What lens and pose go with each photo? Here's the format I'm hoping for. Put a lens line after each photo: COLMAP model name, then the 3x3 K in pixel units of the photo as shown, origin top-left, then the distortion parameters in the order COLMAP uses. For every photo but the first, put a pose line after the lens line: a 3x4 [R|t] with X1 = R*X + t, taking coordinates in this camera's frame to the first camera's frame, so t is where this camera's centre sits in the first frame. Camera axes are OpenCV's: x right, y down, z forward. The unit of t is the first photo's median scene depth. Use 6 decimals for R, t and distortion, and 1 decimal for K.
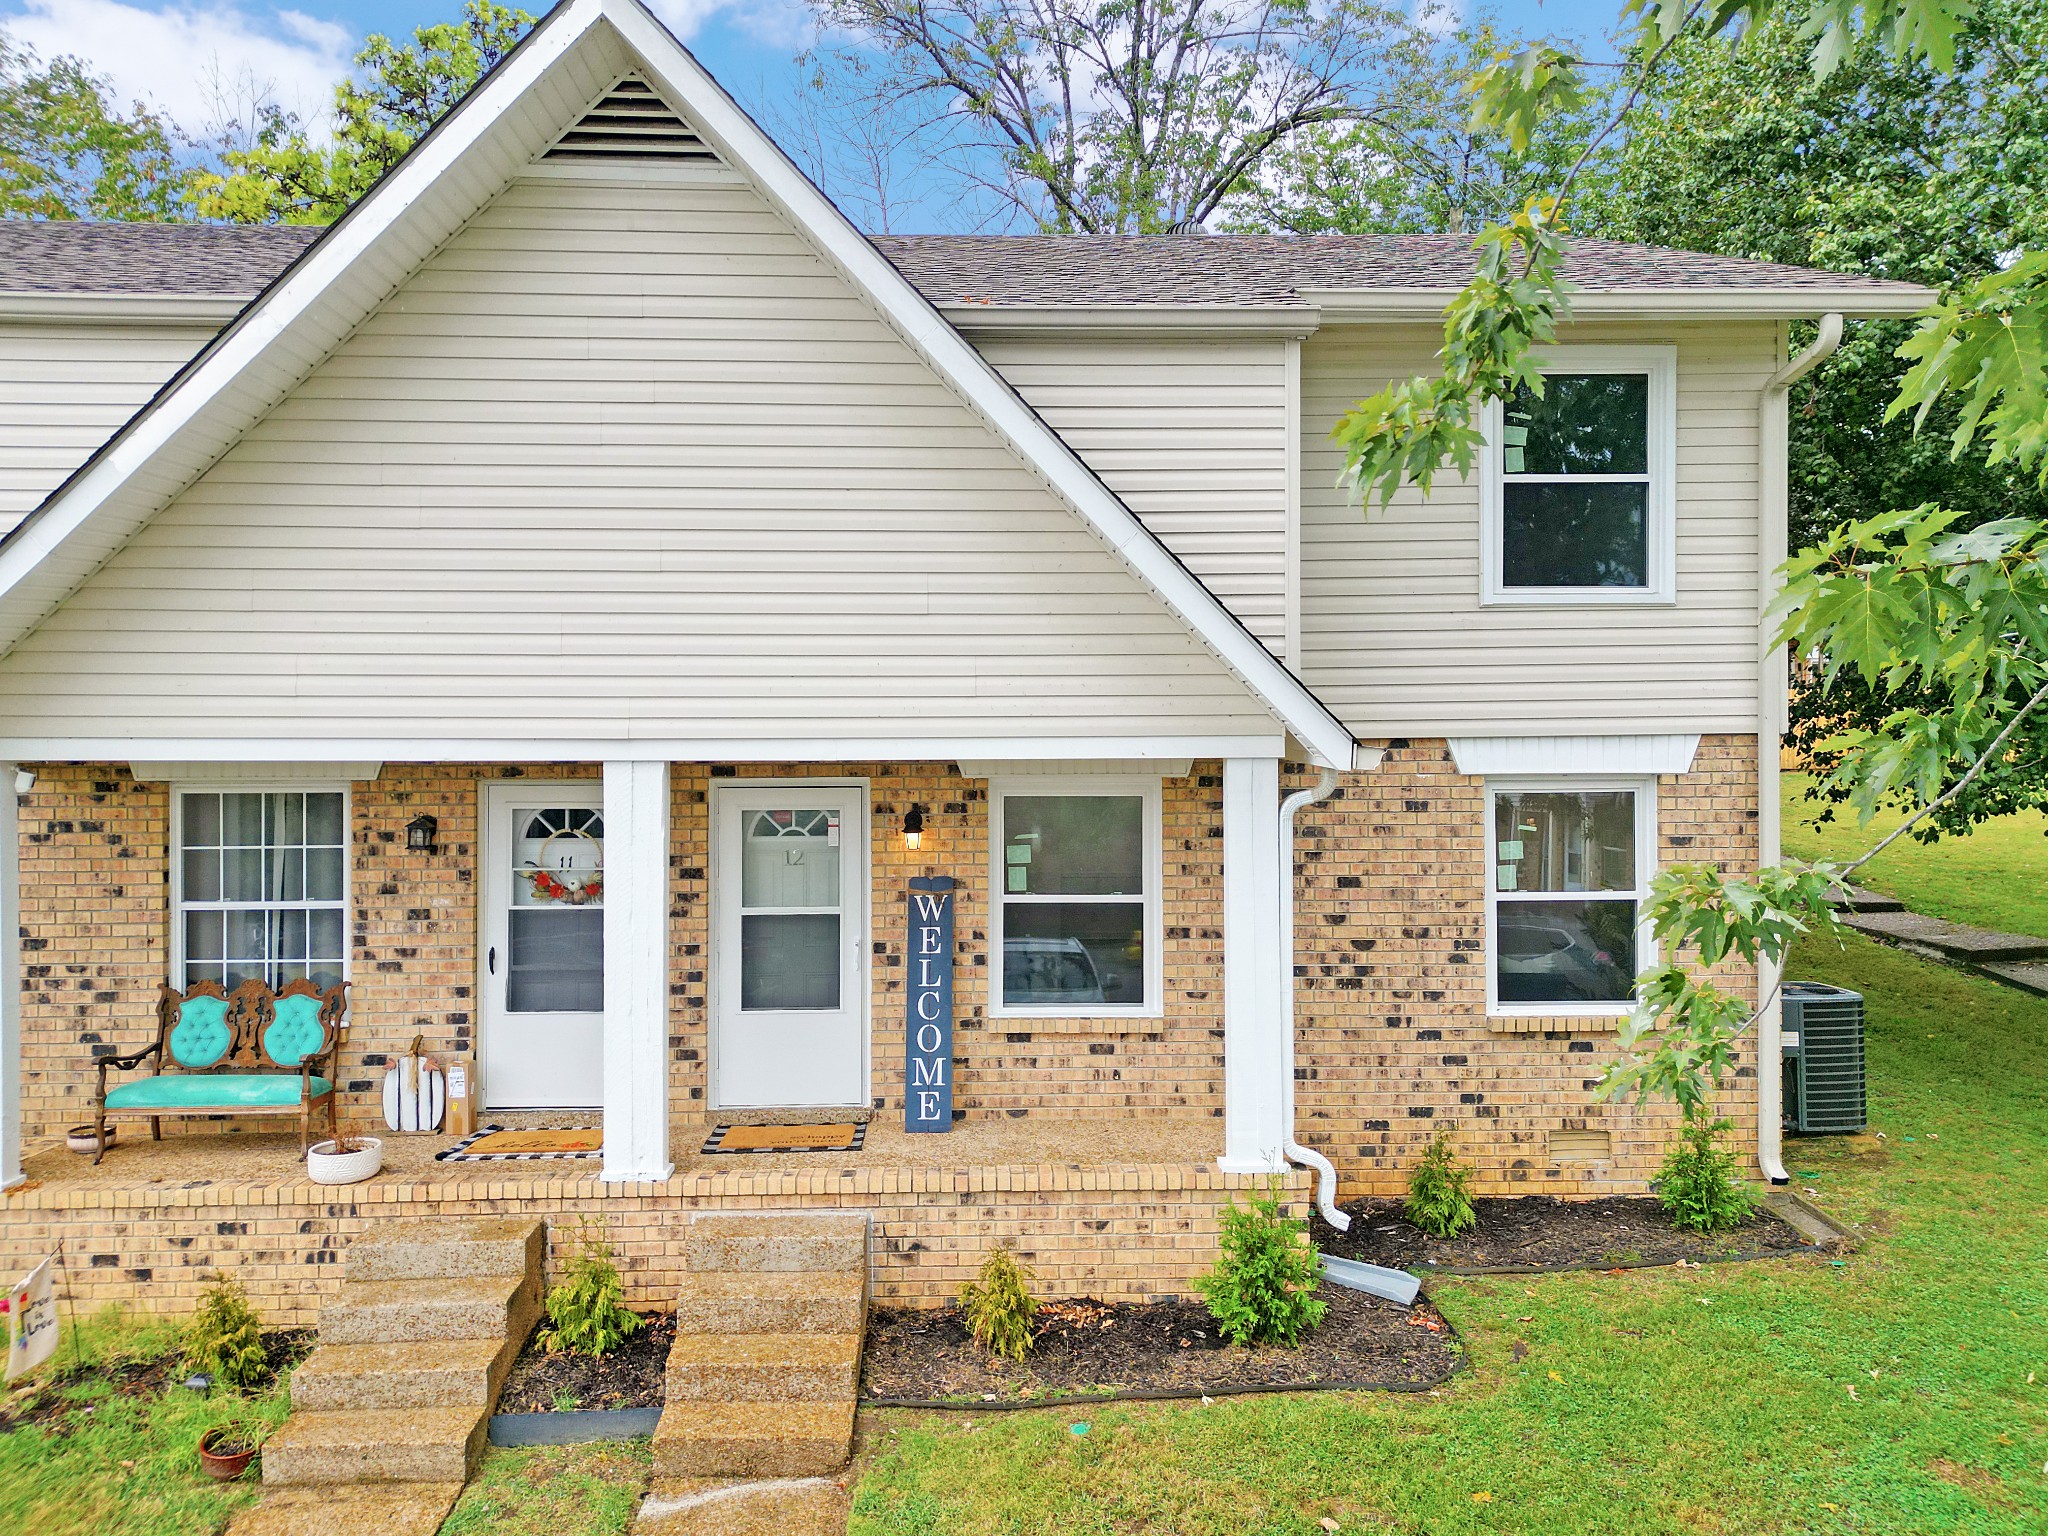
lens RADIAL K [[1726.8, 0, 1026.6], [0, 1726.8, 636.8], [0, 0, 1]] dist [0.164784, -0.375925]
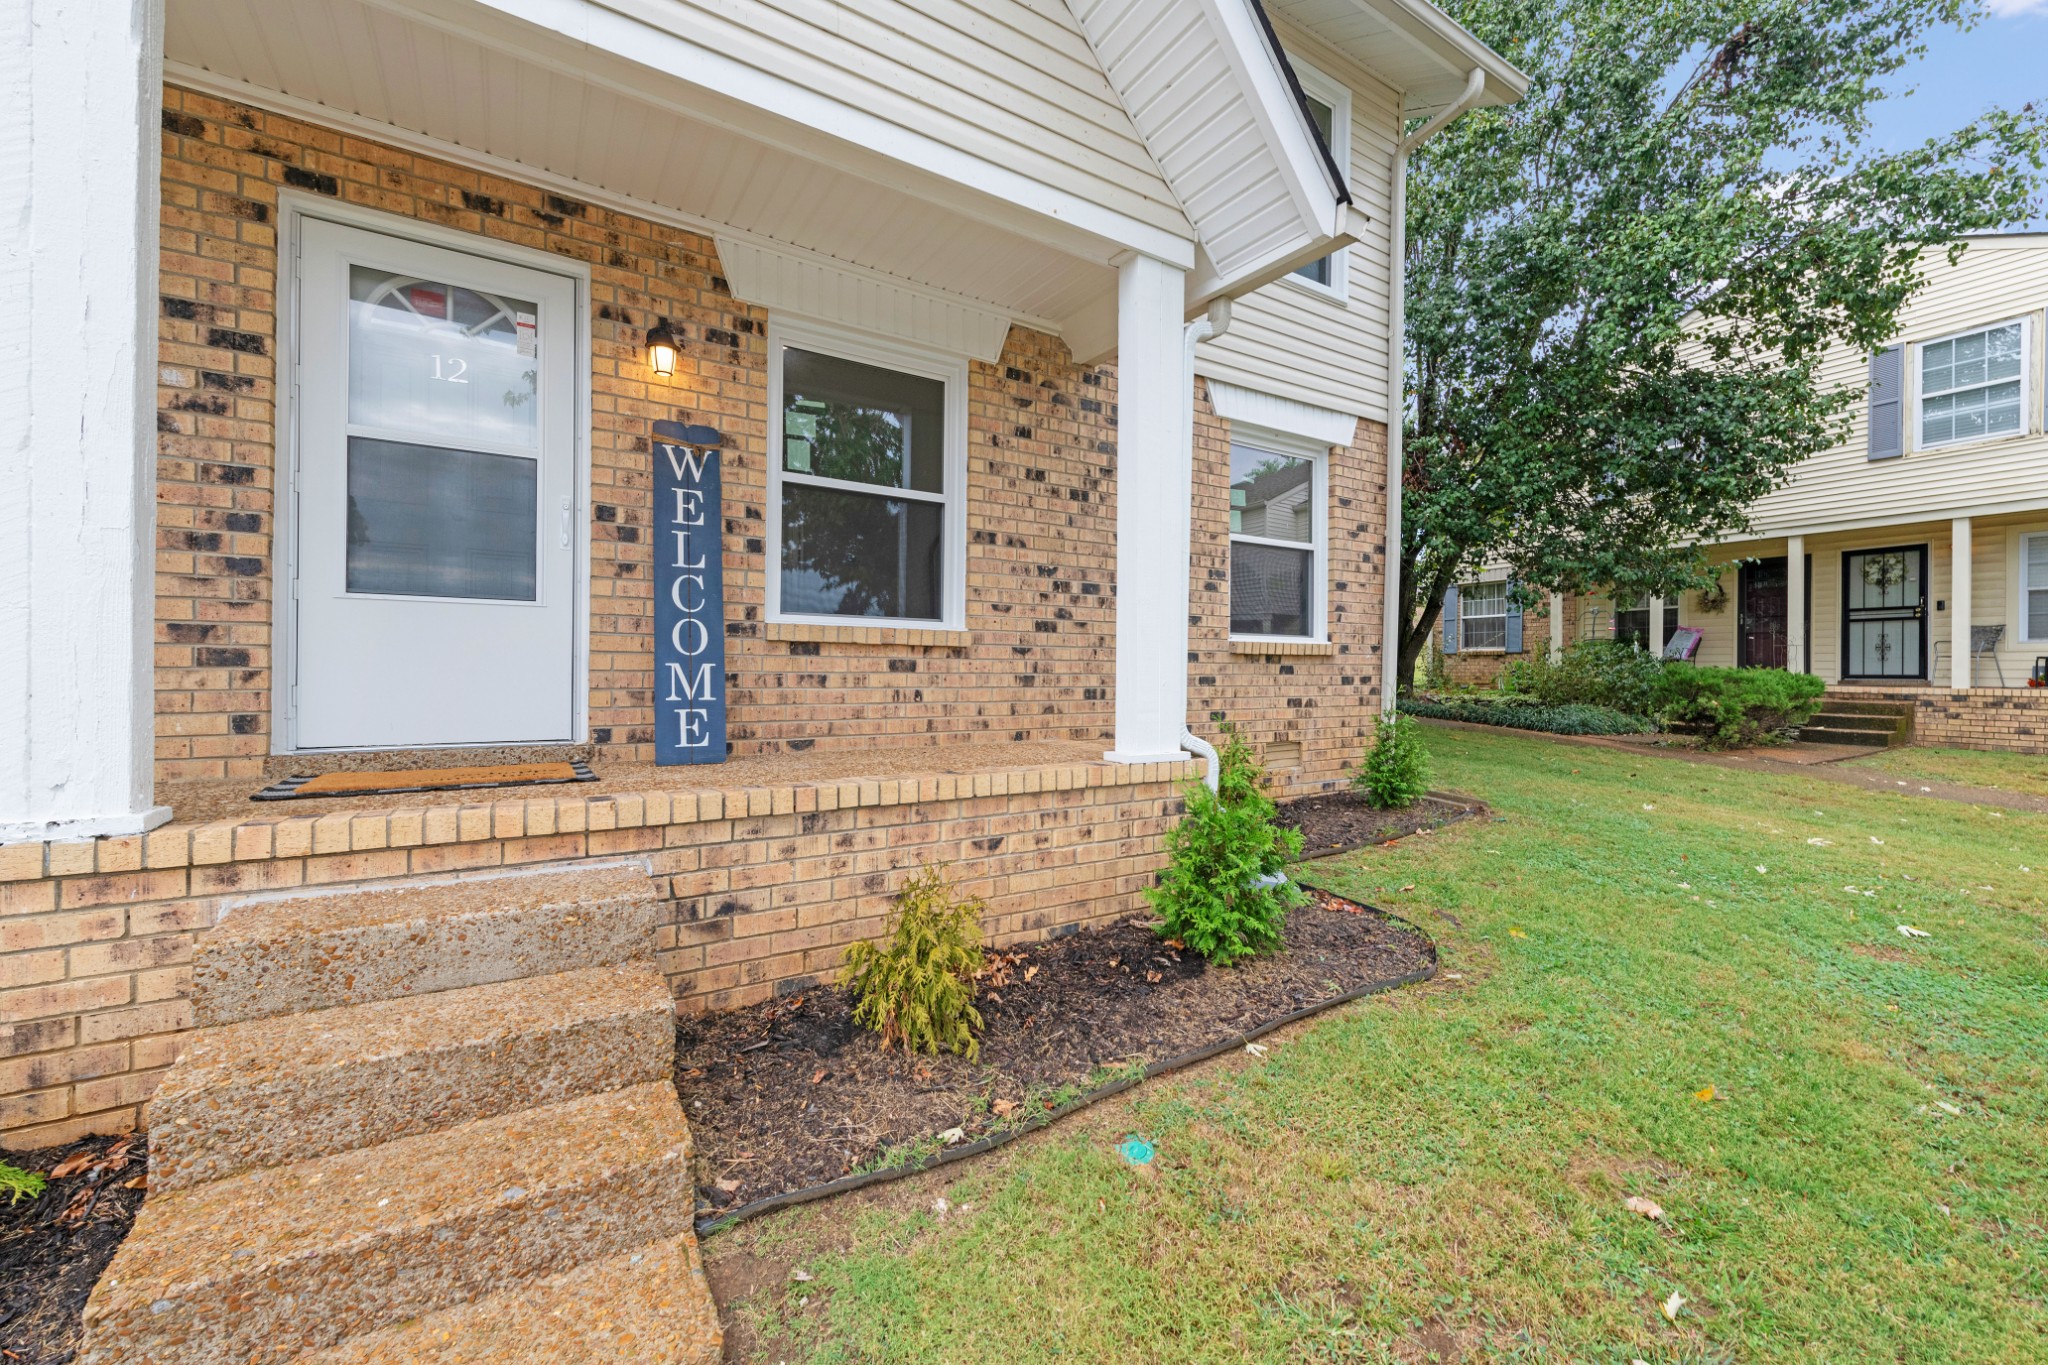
lens RADIAL K [[812.1, 0, 1018.0], [0, 812.1, 671.7], [0, 0, 1]] dist [0.010872, -0.005540]
pose [[0.852786, 0.014466, 0.522061, -0.112957], [-0.017600, 0.999845, 0.001044, 0.238952], [-0.521965, -0.010079, 0.852908, 0.641192]]
